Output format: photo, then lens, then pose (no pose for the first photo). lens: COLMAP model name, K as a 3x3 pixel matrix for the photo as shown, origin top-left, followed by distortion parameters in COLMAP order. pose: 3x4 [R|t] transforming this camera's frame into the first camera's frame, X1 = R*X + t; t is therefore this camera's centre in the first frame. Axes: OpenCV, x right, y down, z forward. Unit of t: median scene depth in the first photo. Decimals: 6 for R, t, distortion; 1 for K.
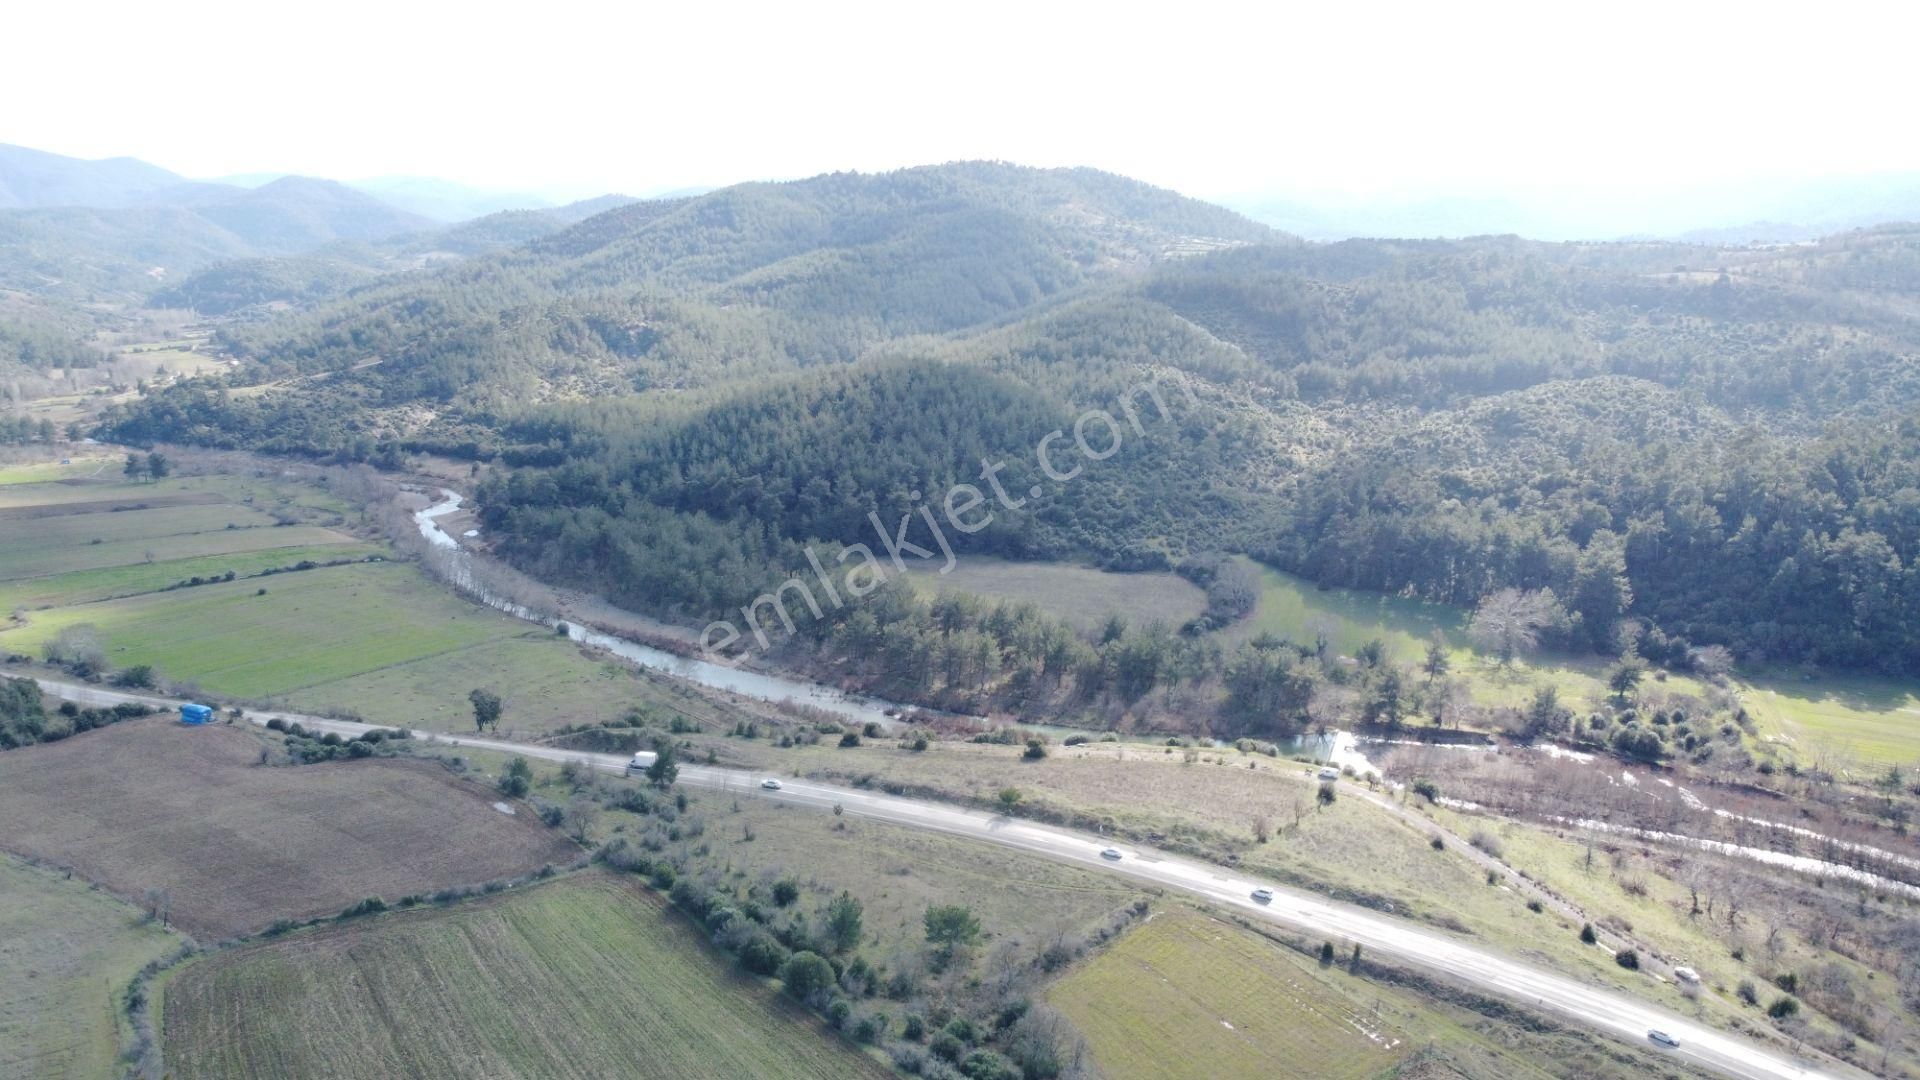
lens RADIAL K [[1453.4, 0, 960.1], [0, 1453.4, 558.6], [0, 0, 1]] dist [0.004489, -0.006355]
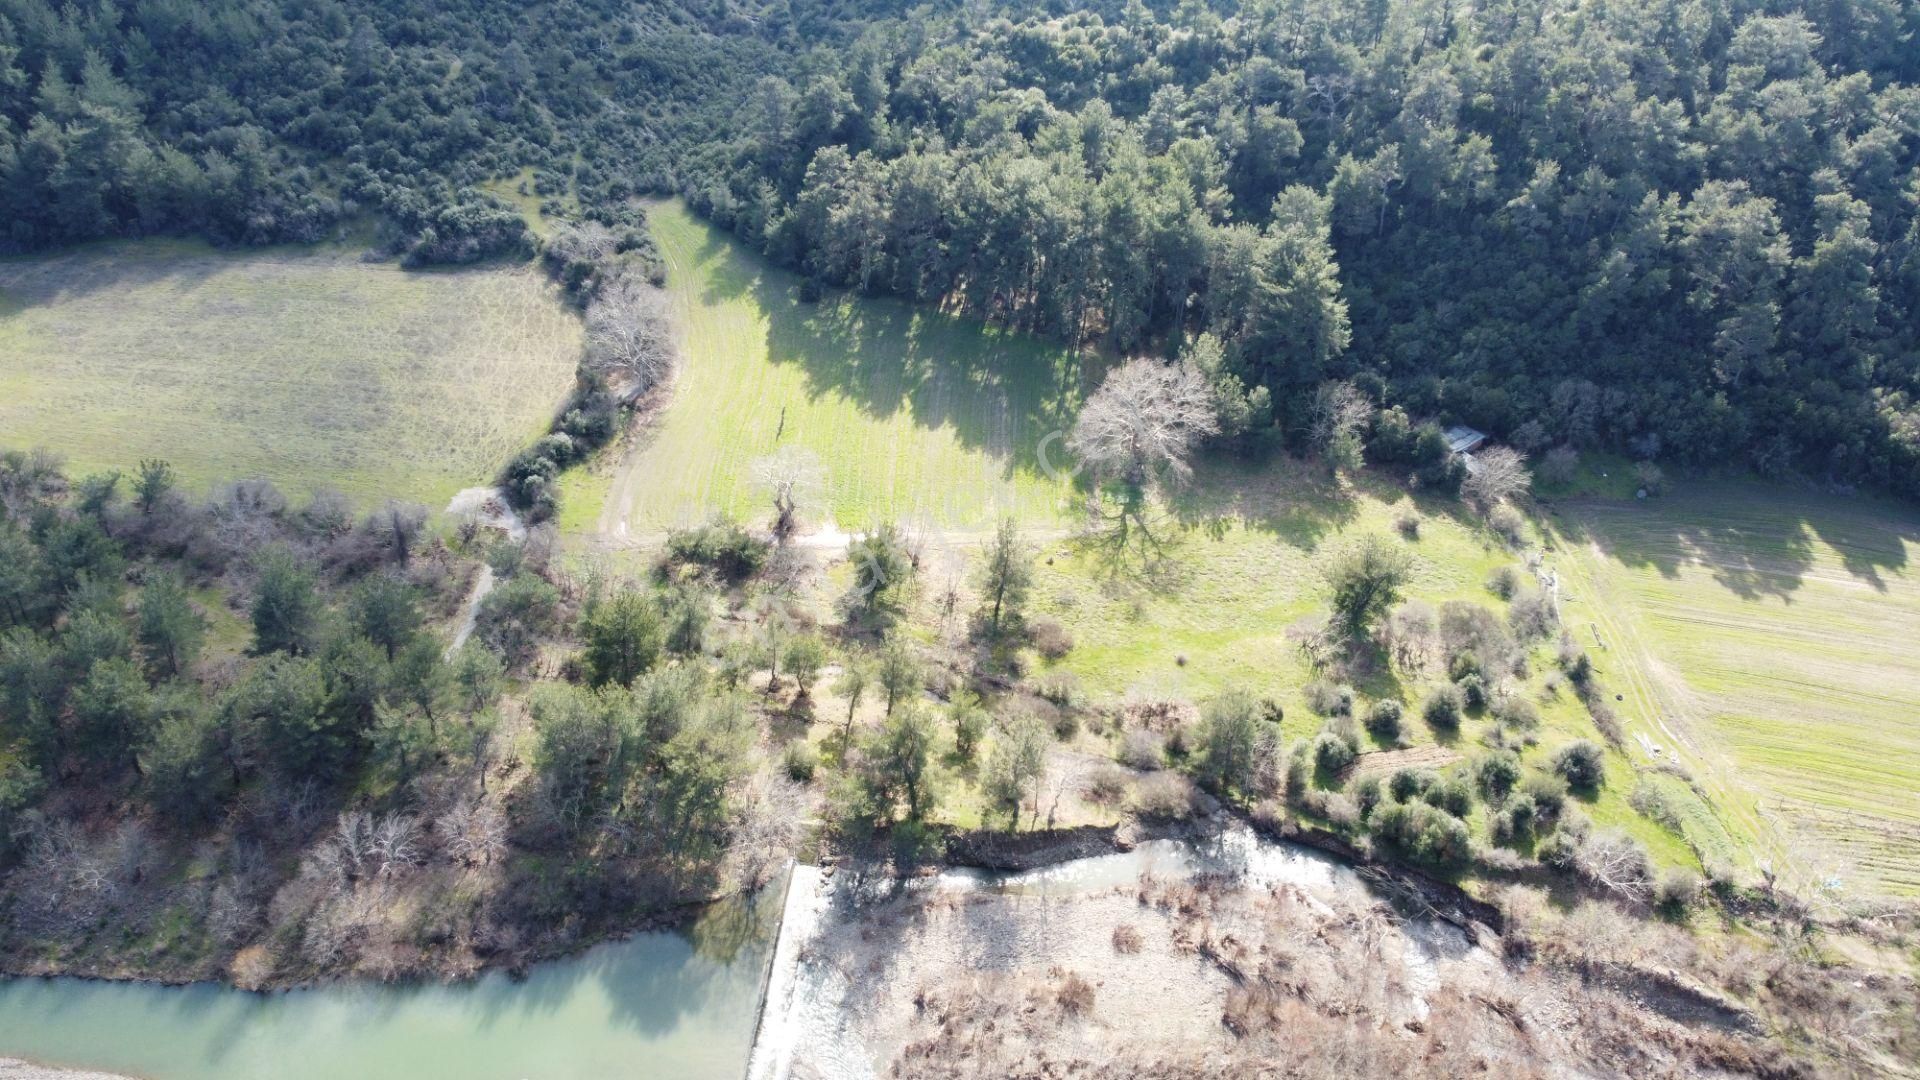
lens RADIAL K [[1457.5, 0, 958.2], [0, 1457.5, 554.2], [0, 0, 1]] dist [-0.006041, -0.003961]
pose [[0.960146, -0.134711, 0.244891, 0.216516], [0.031517, 0.922780, 0.384037, -0.133696], [-0.277715, -0.361014, 0.890249, 0.641071]]
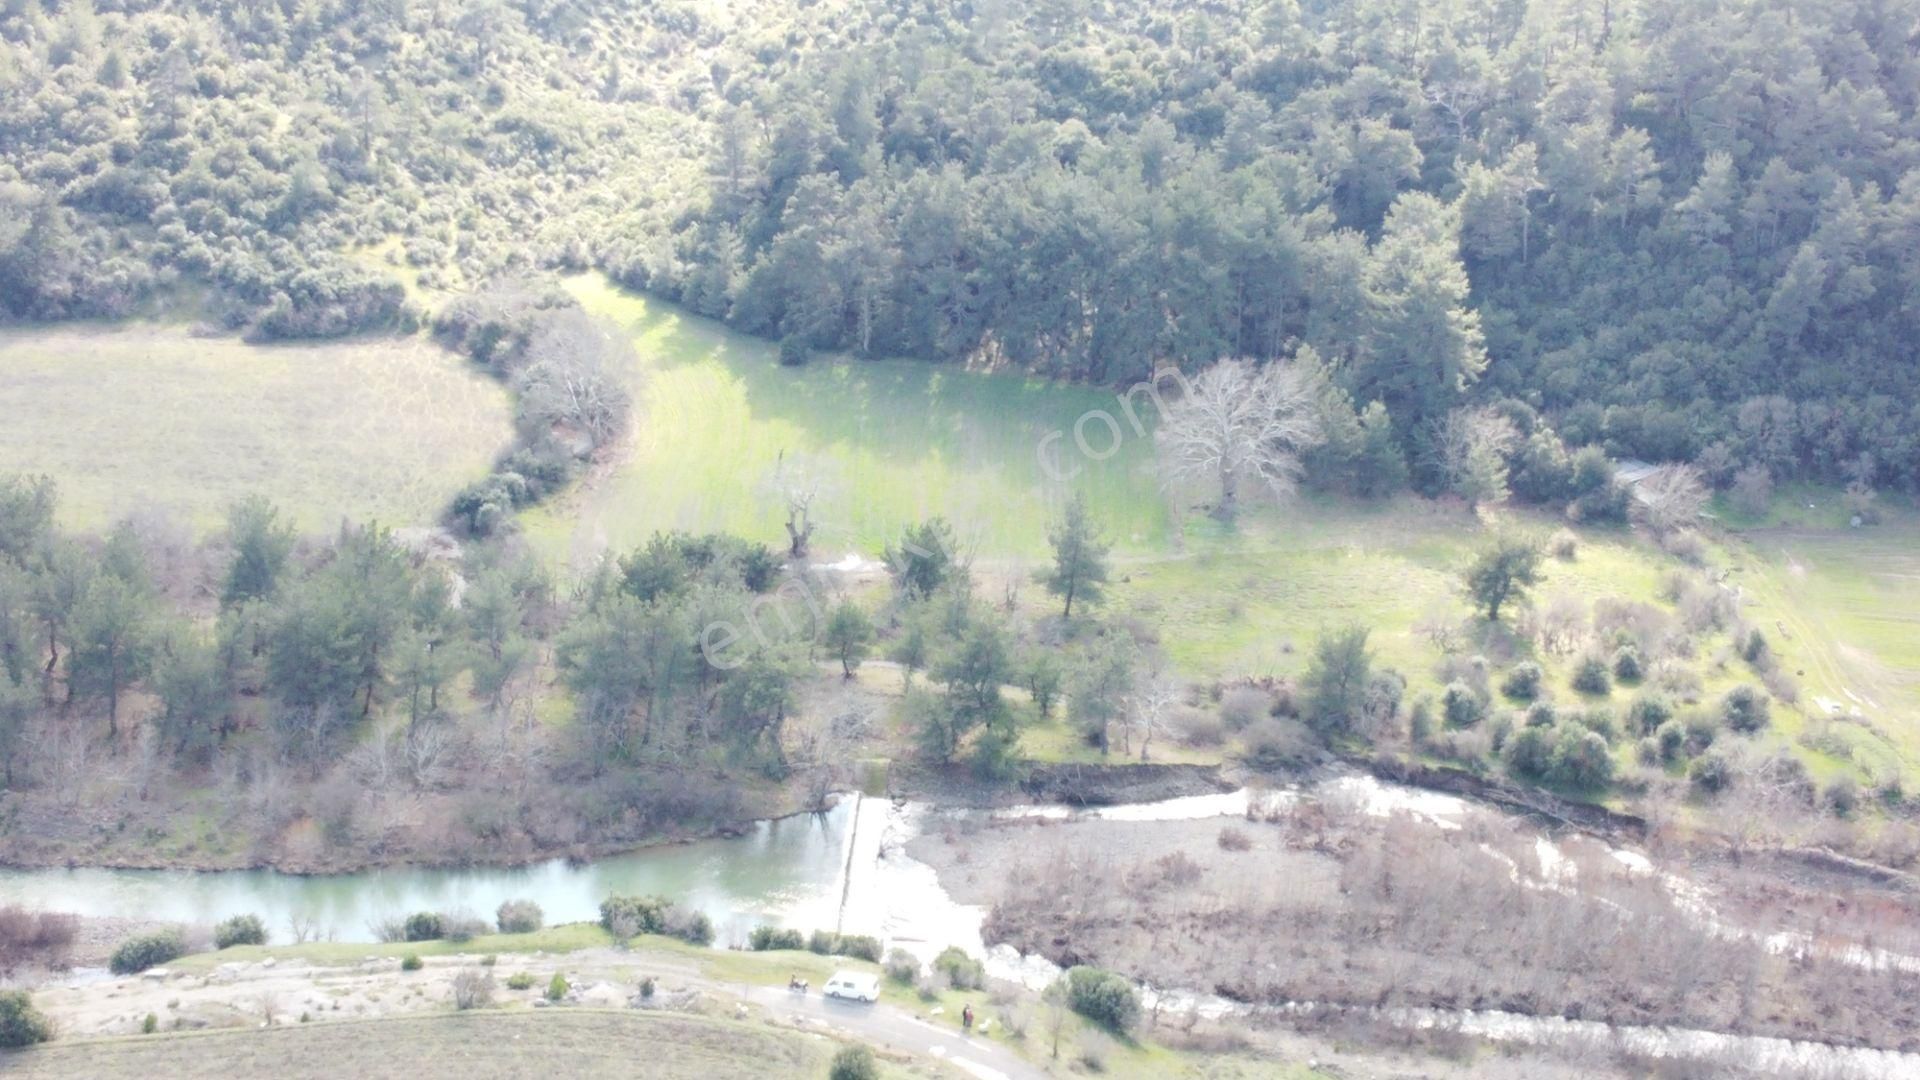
lens RADIAL K [[2907.6, 0, 973.3], [0, 2907.6, 592.9], [0, 0, 1]] dist [0.033510, -0.223280]
pose [[0.949678, -0.092944, 0.299121, 0.062645], [0.047834, 0.986795, 0.154752, -0.054205], [-0.309554, -0.132657, 0.941583, 0.269982]]
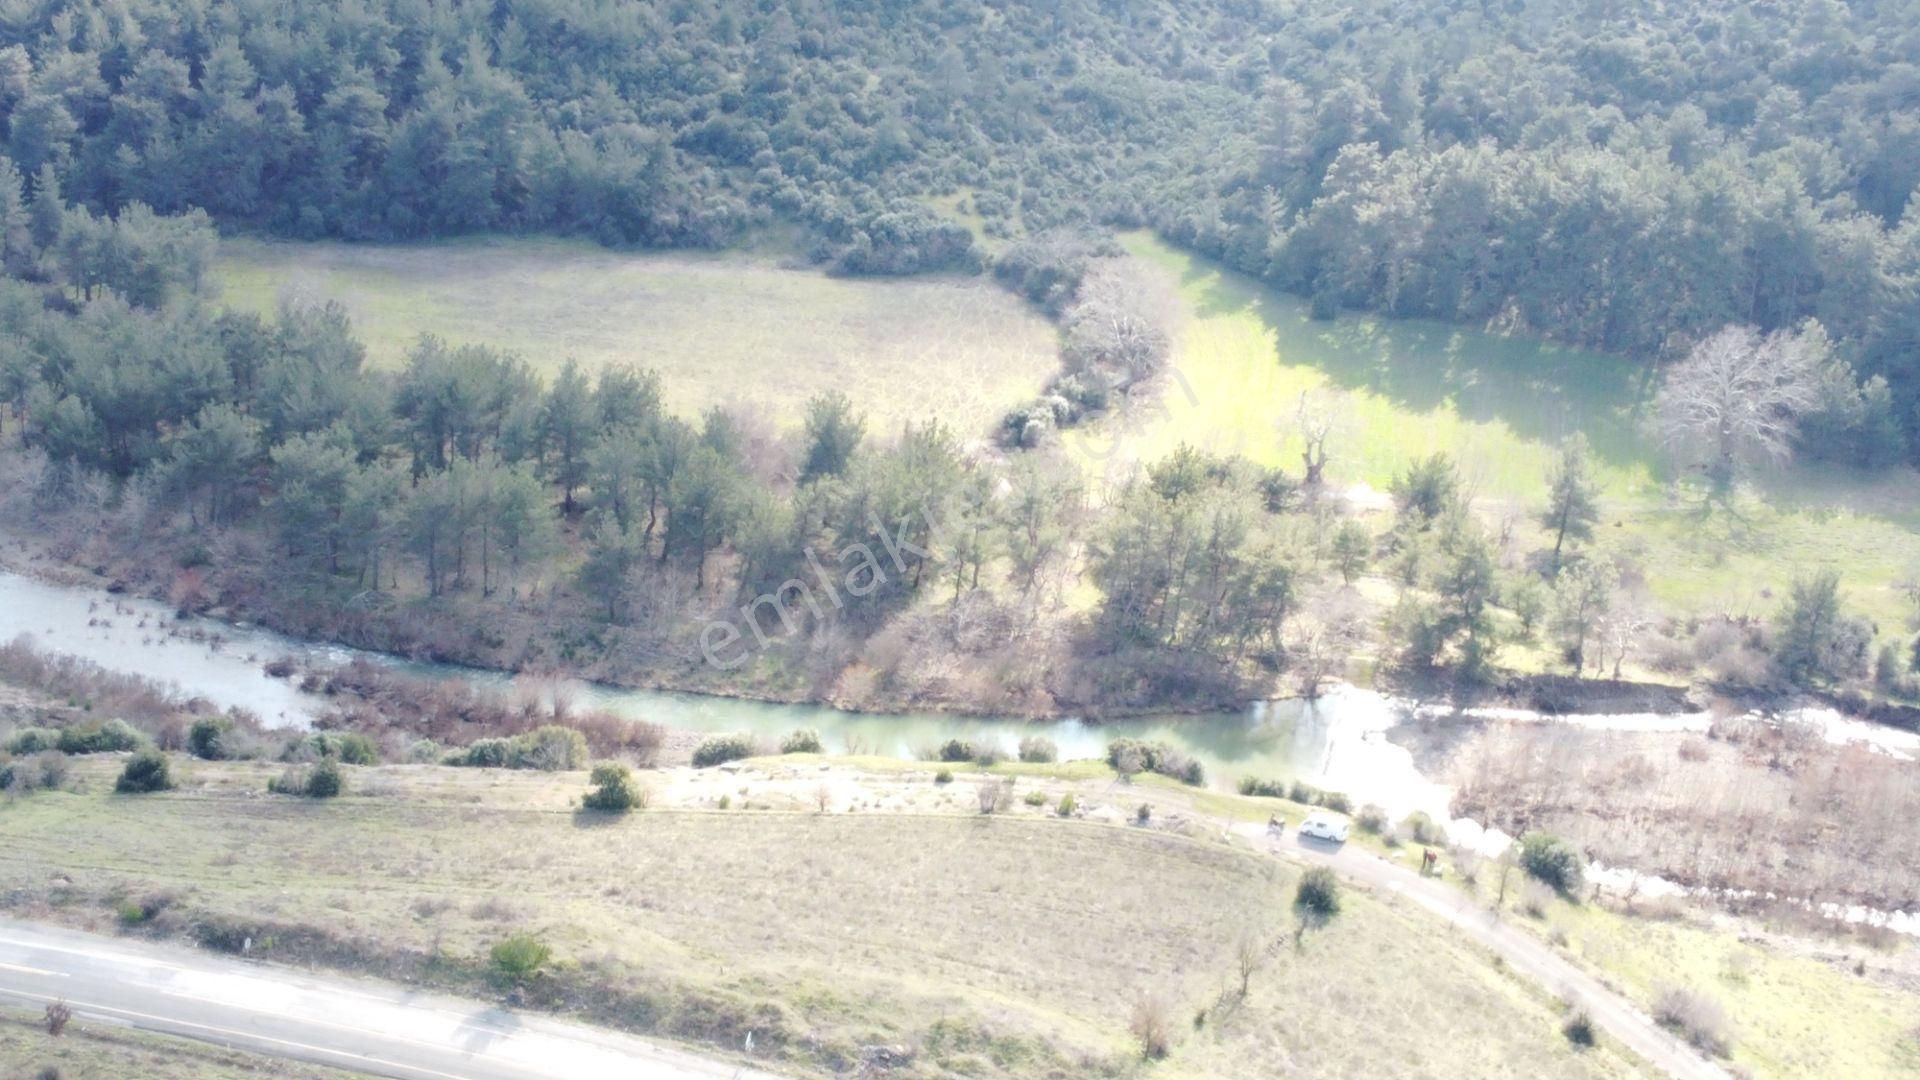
lens RADIAL K [[2907.6, 0, 973.3], [0, 2907.6, 592.9], [0, 0, 1]] dist [0.033510, -0.223280]
pose [[0.992253, -0.024160, 0.121865, 0.047689], [0.006242, 0.989365, 0.145318, -0.034449], [-0.124080, -0.143432, 0.981851, 0.179769]]
